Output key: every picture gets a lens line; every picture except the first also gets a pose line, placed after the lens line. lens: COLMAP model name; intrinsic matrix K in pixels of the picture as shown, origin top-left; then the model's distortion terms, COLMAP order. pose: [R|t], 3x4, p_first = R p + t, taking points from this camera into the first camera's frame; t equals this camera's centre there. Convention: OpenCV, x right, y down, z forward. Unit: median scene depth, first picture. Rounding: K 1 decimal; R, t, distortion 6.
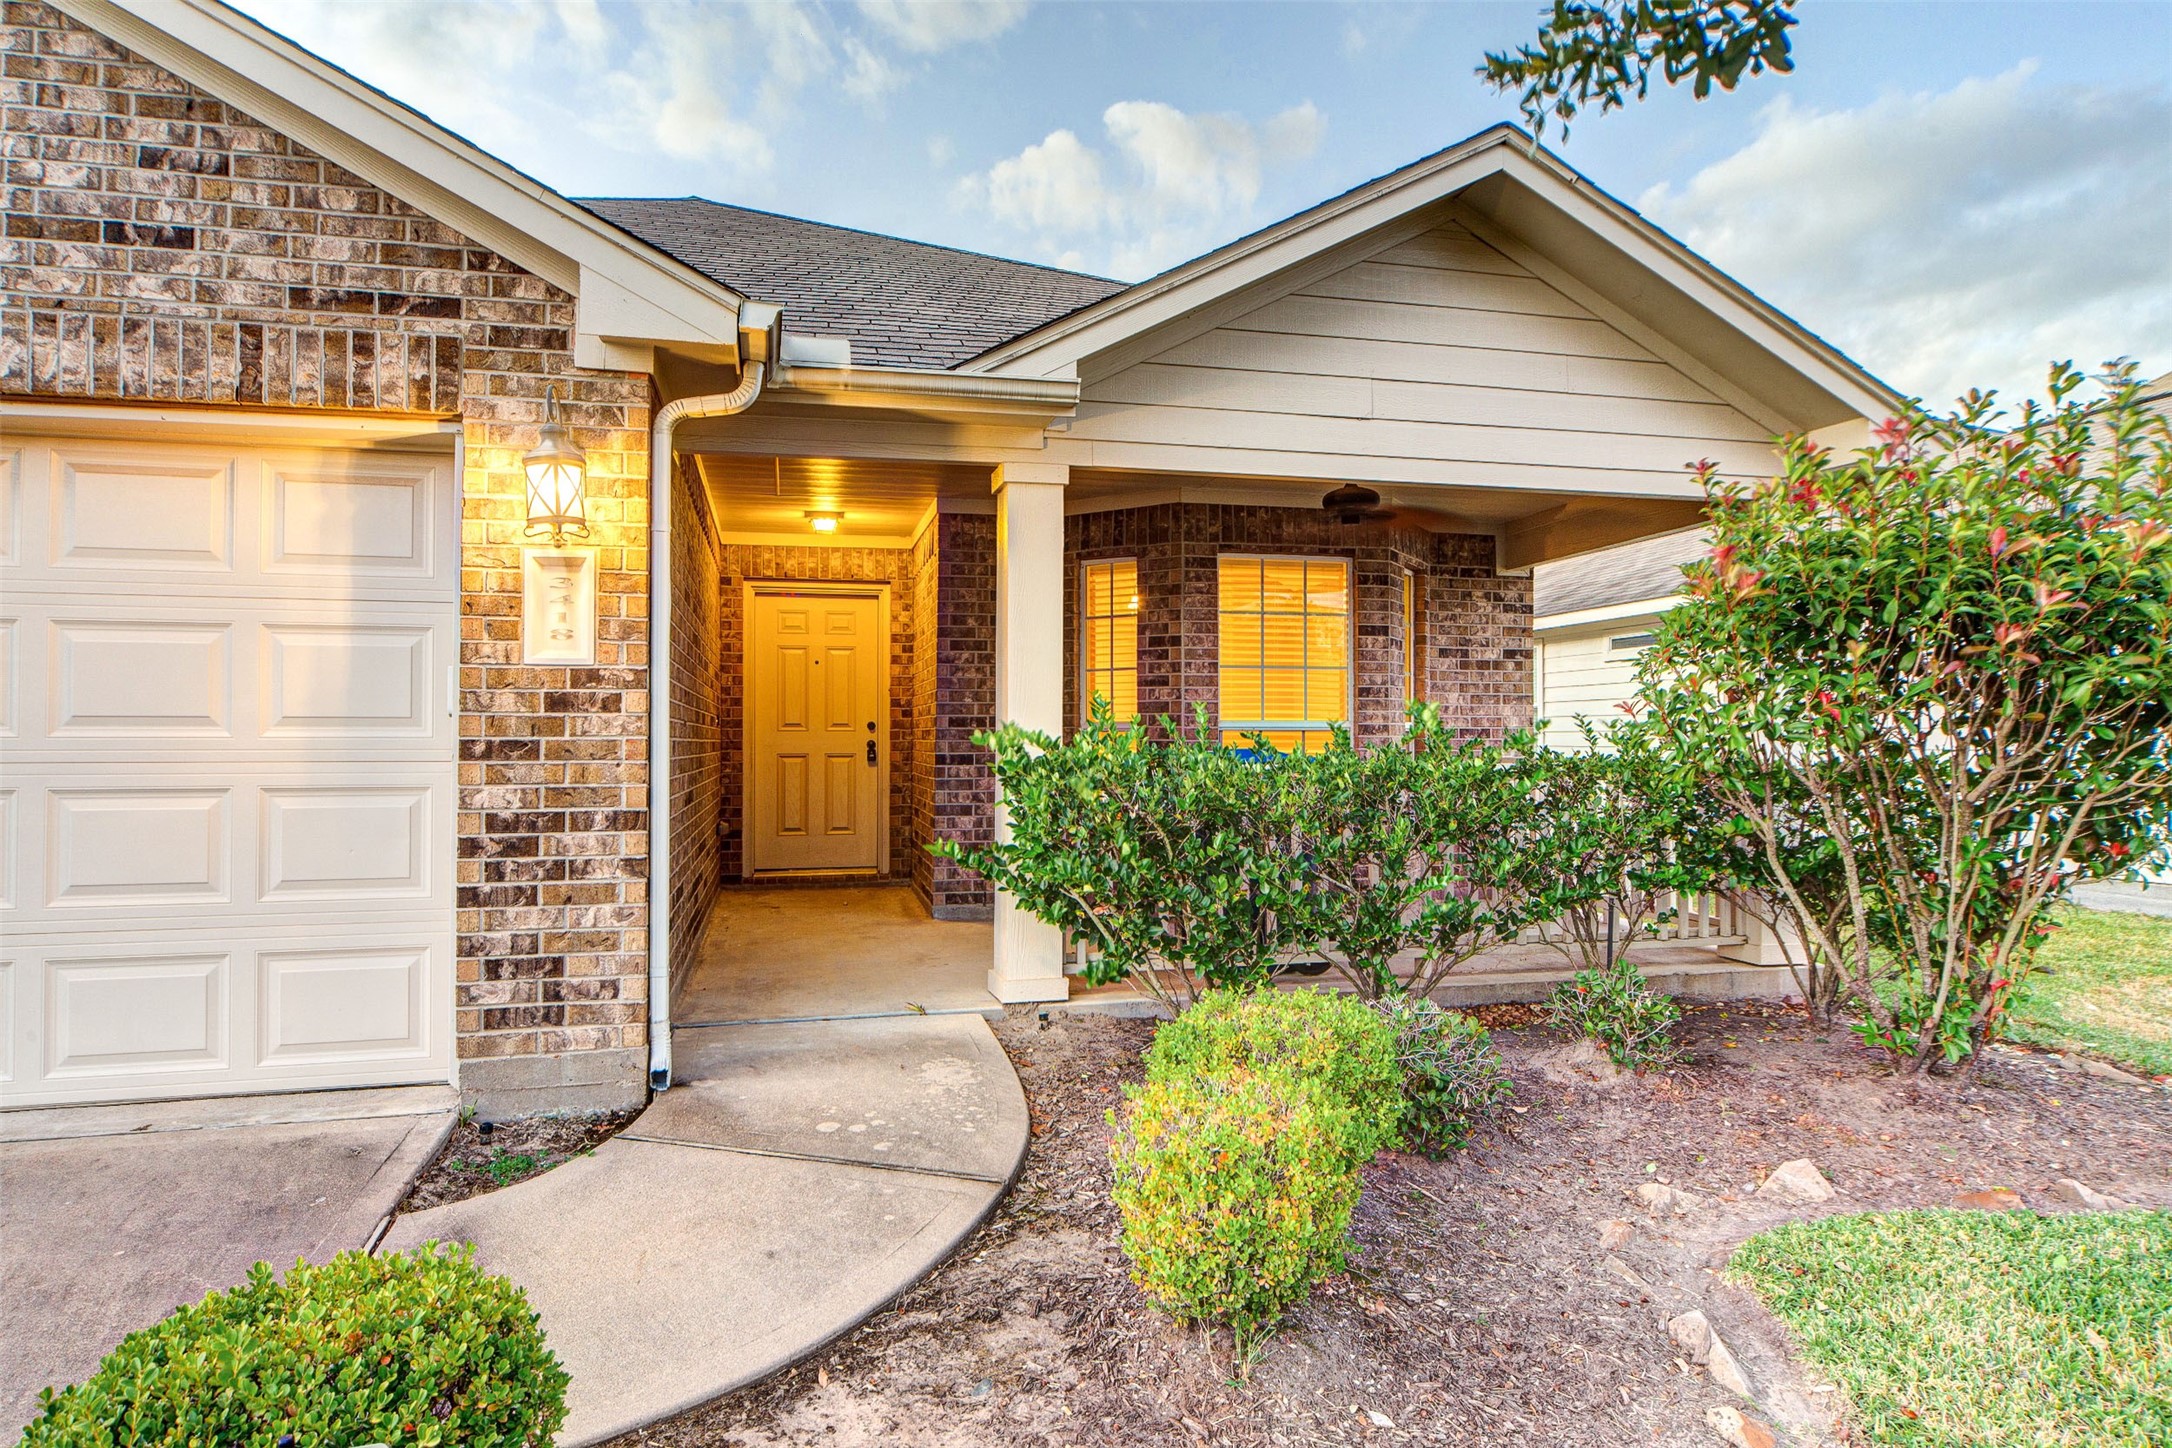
lens RADIAL K [[1222.8, 0, 1086.6], [0, 1222.8, 724.4], [0, 0, 1]] dist [0.001013, -0.000121]
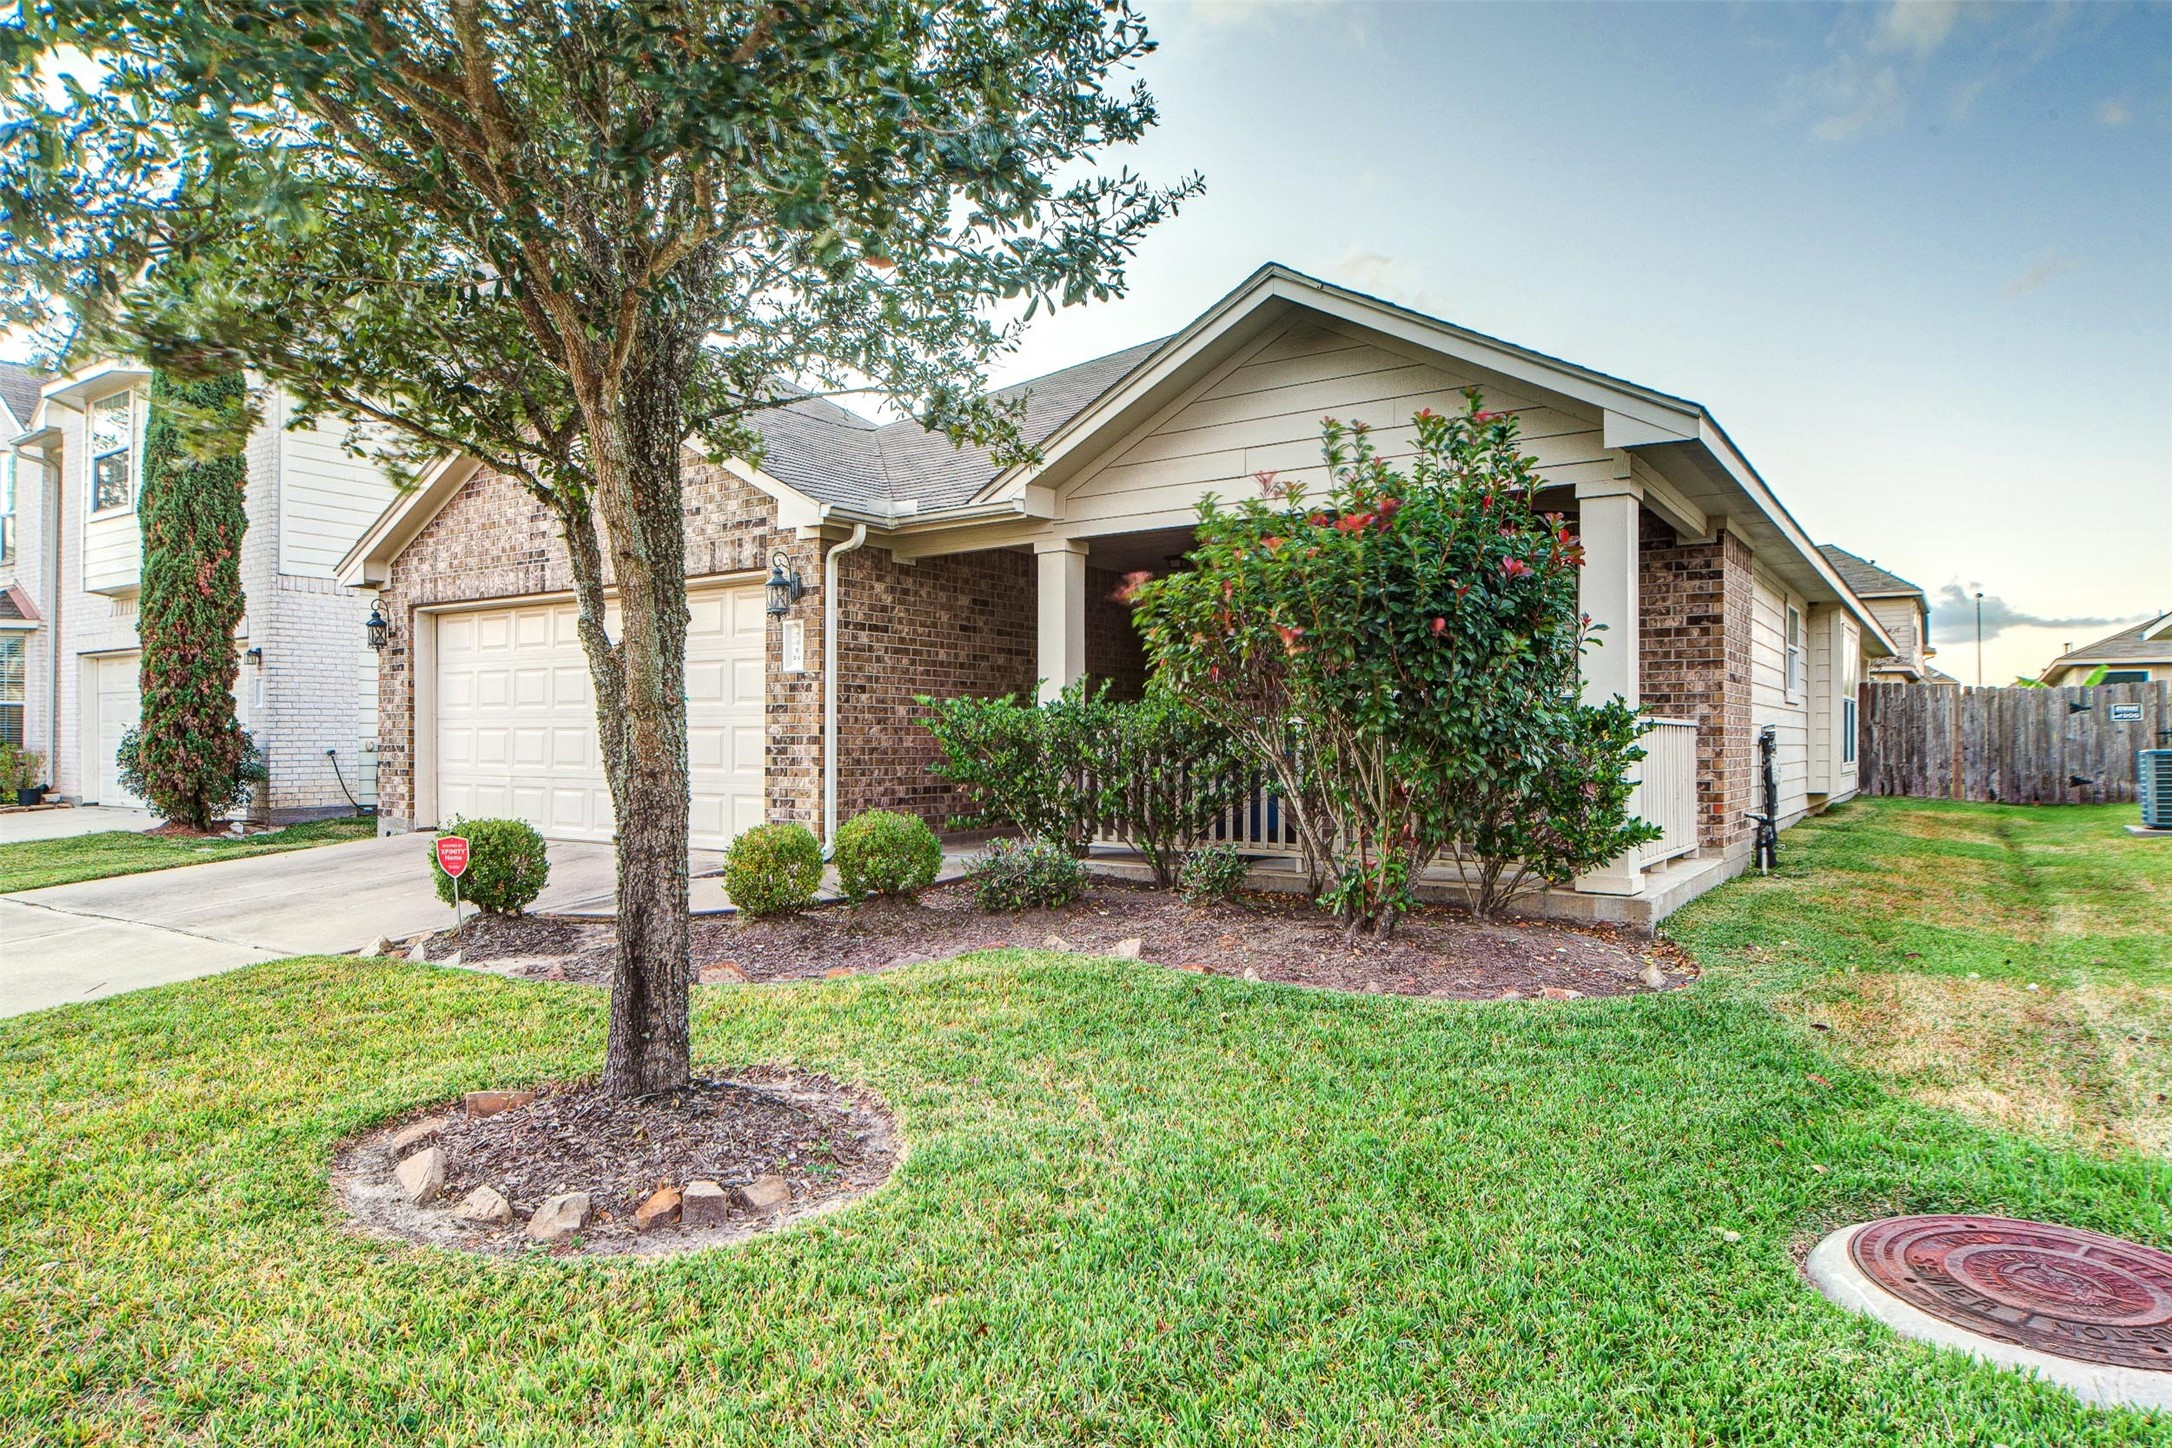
lens RADIAL K [[1331.2, 0, 1083.2], [0, 1331.2, 728.8], [0, 0, 1]] dist [-0.001351, -0.000025]
pose [[0.676223, -0.009317, -0.736638, 1.730063], [0.007452, 0.999955, -0.005807, 0.075457], [0.736659, -0.001563, 0.676262, -0.272435]]
